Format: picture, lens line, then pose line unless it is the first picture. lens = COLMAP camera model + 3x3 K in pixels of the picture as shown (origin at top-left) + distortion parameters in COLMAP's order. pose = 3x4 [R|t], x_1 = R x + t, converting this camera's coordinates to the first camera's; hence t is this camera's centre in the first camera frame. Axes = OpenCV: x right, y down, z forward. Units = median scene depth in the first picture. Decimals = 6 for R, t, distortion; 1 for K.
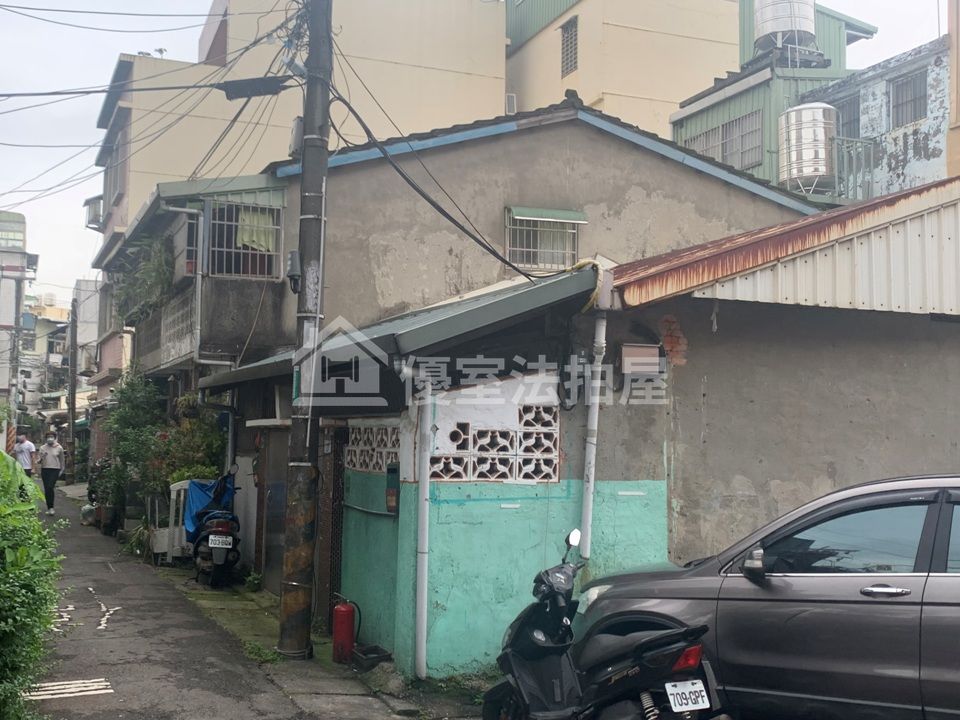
lens RADIAL K [[1093.6, 0, 481.3], [0, 1093.6, 356.7], [0, 0, 1]] dist [0.104726, 0.000000]
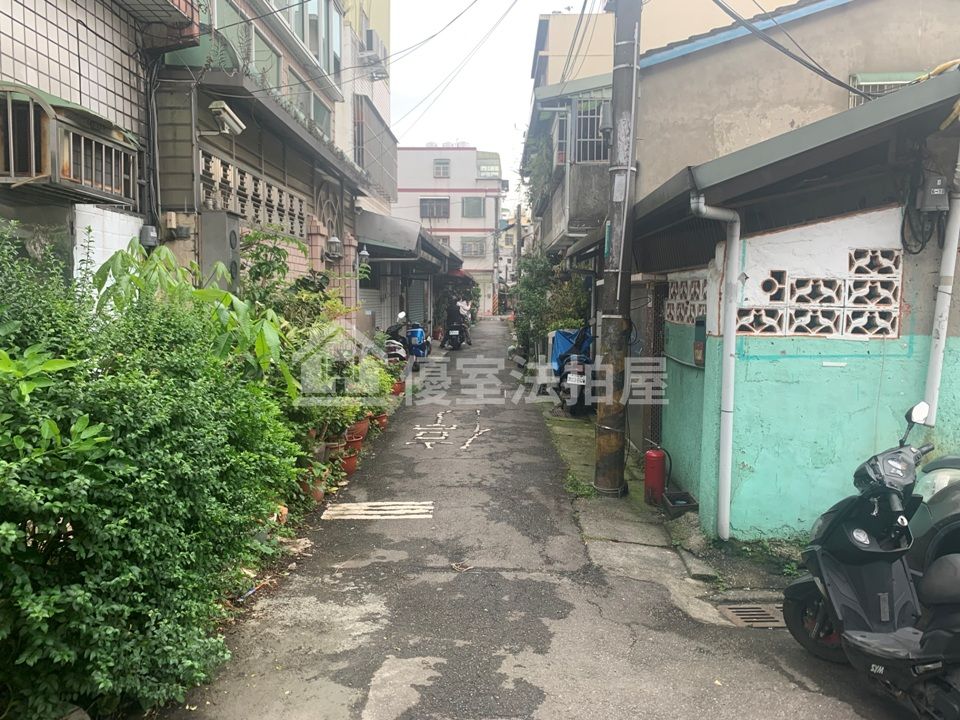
lens RADIAL K [[737.7, 0, 485.6], [0, 737.7, 357.6], [0, 0, 1]] dist [0.029537, -0.040309]
pose [[0.906850, 0.028276, -0.420503, 0.022197], [0.034502, 0.989417, 0.140939, 0.036193], [0.420038, -0.142319, 0.896277, 0.338858]]
